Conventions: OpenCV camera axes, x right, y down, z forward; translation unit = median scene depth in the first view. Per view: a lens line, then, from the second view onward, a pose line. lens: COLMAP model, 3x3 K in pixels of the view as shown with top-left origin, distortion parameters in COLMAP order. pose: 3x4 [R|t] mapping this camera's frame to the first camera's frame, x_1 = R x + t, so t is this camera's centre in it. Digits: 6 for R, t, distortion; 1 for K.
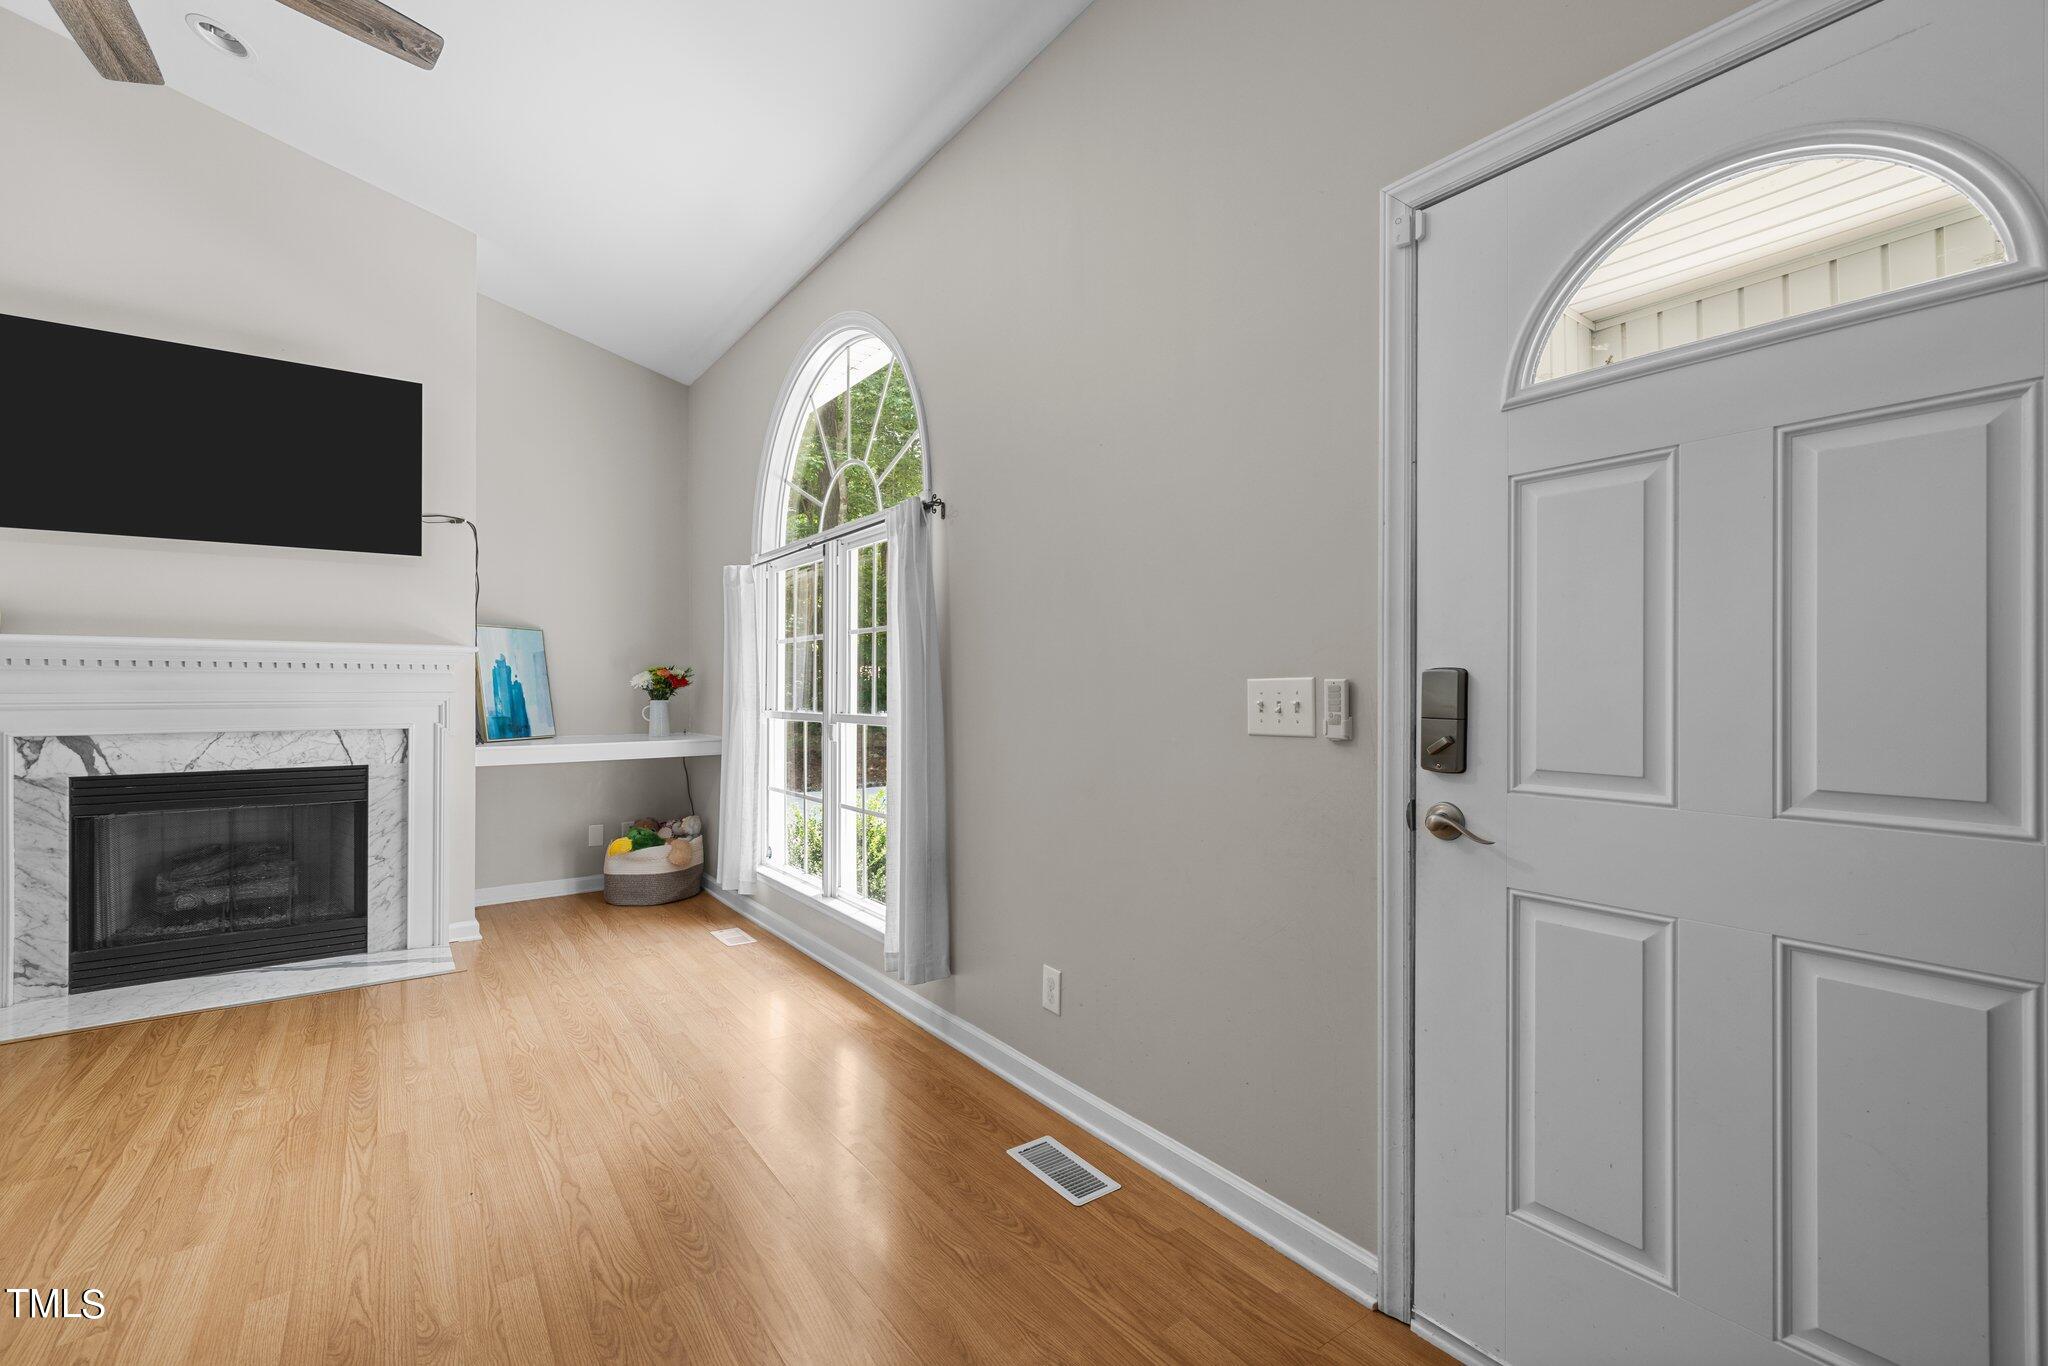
lens RADIAL K [[875.7, 0, 1015.7], [0, 875.7, 684.1], [0, 0, 1]] dist [0.002144, 0.000085]
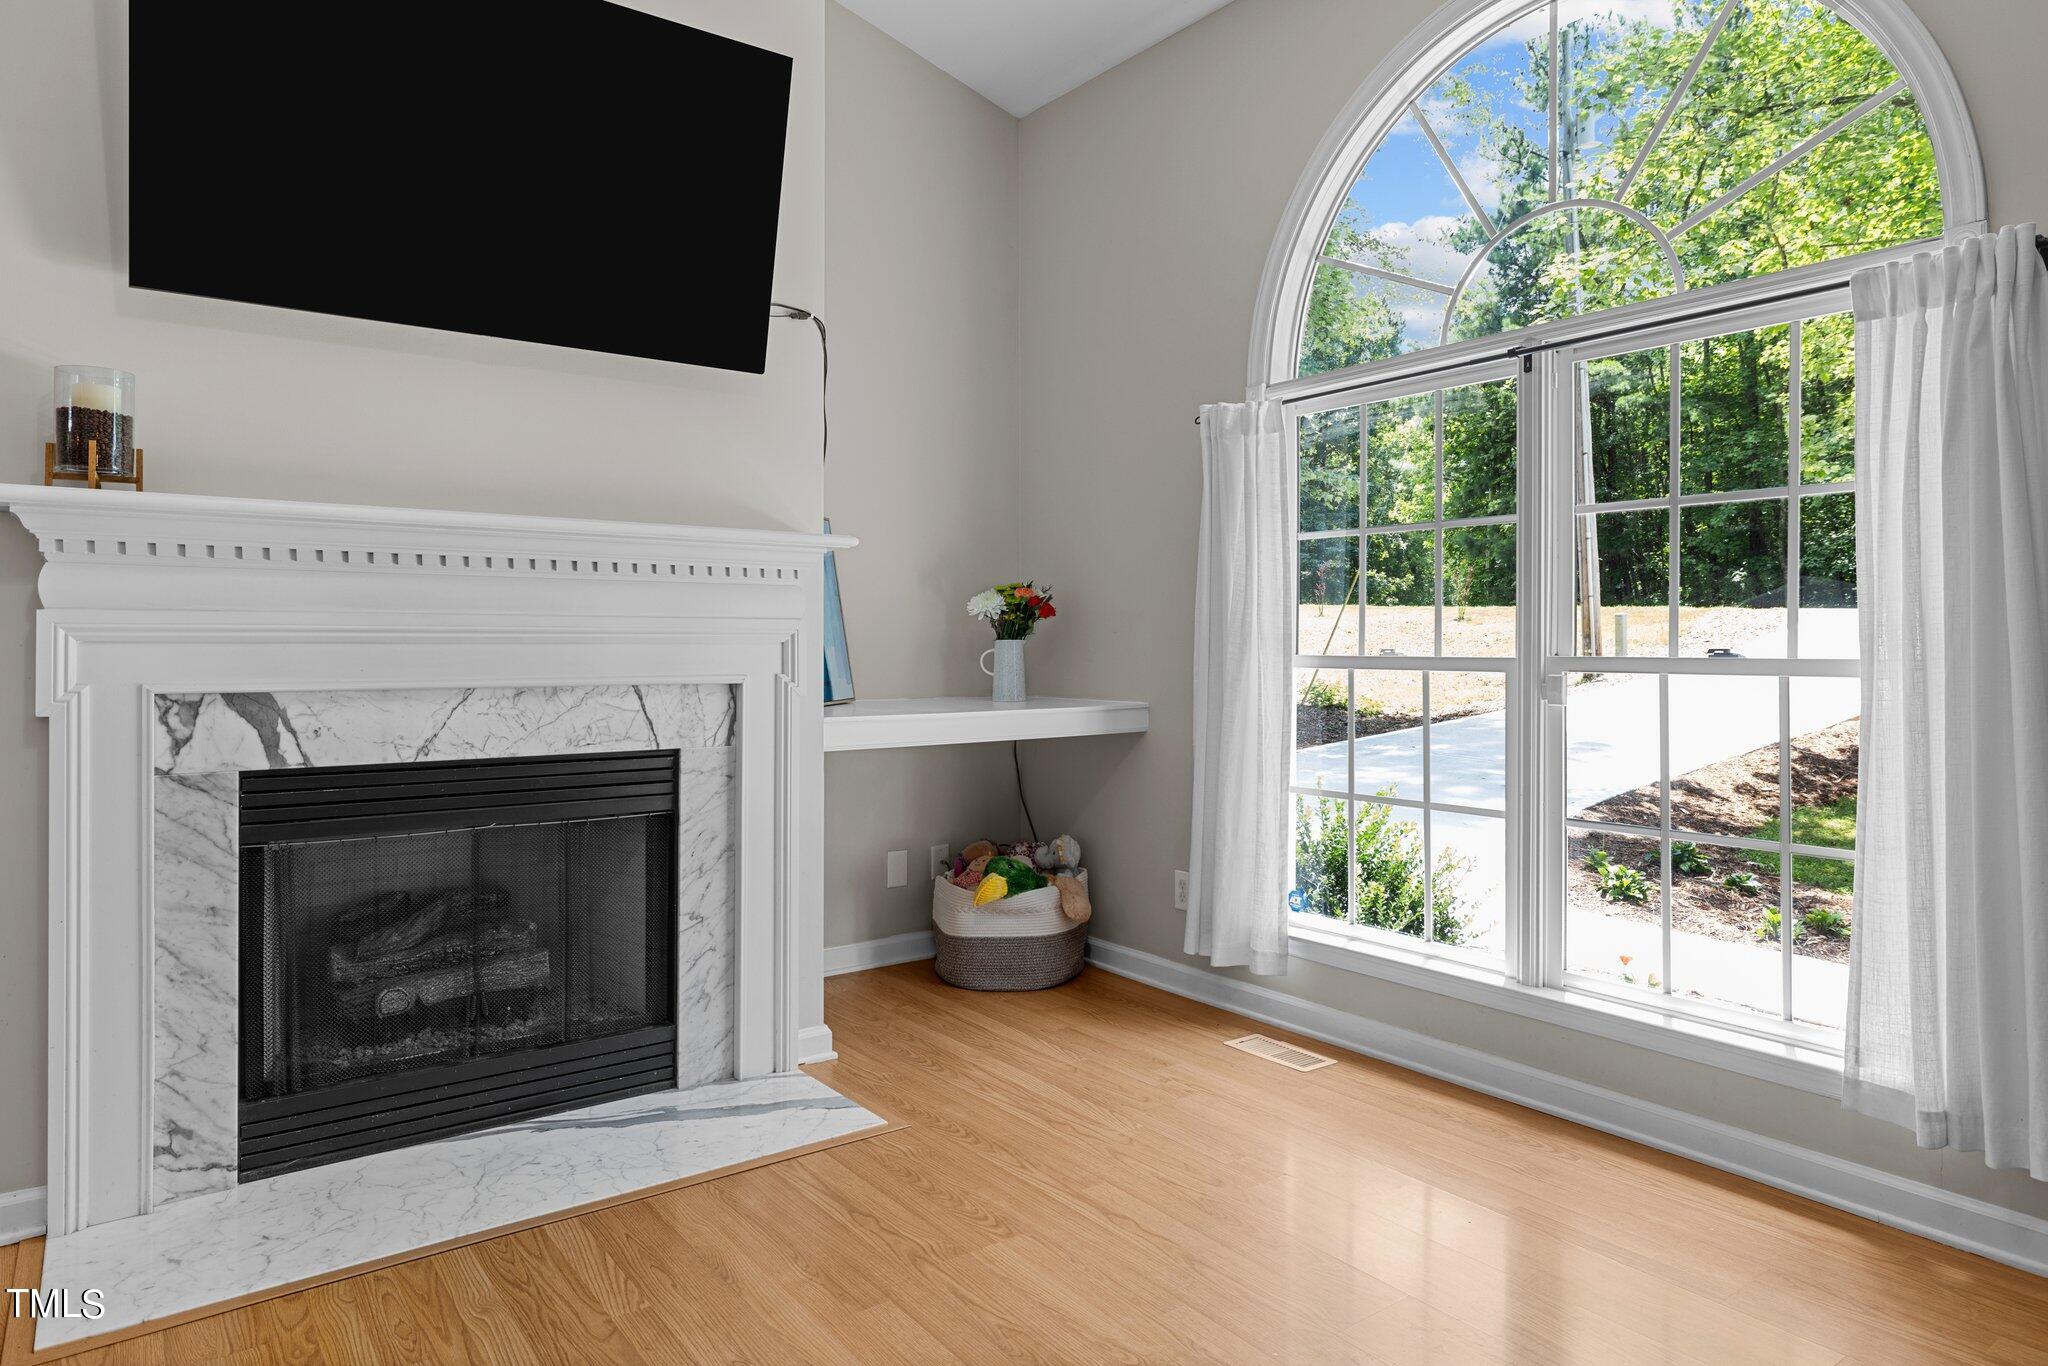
lens RADIAL K [[1228.0, 0, 1012.8], [0, 1228.0, 636.1], [0, 0, 1]] dist [-0.003039, 0.000300]
pose [[0.999815, 0.002066, 0.019149, -0.575736], [-0.002045, 0.999997, -0.001150, 0.022768], [-0.019151, 0.001111, 0.999816, 0.234431]]
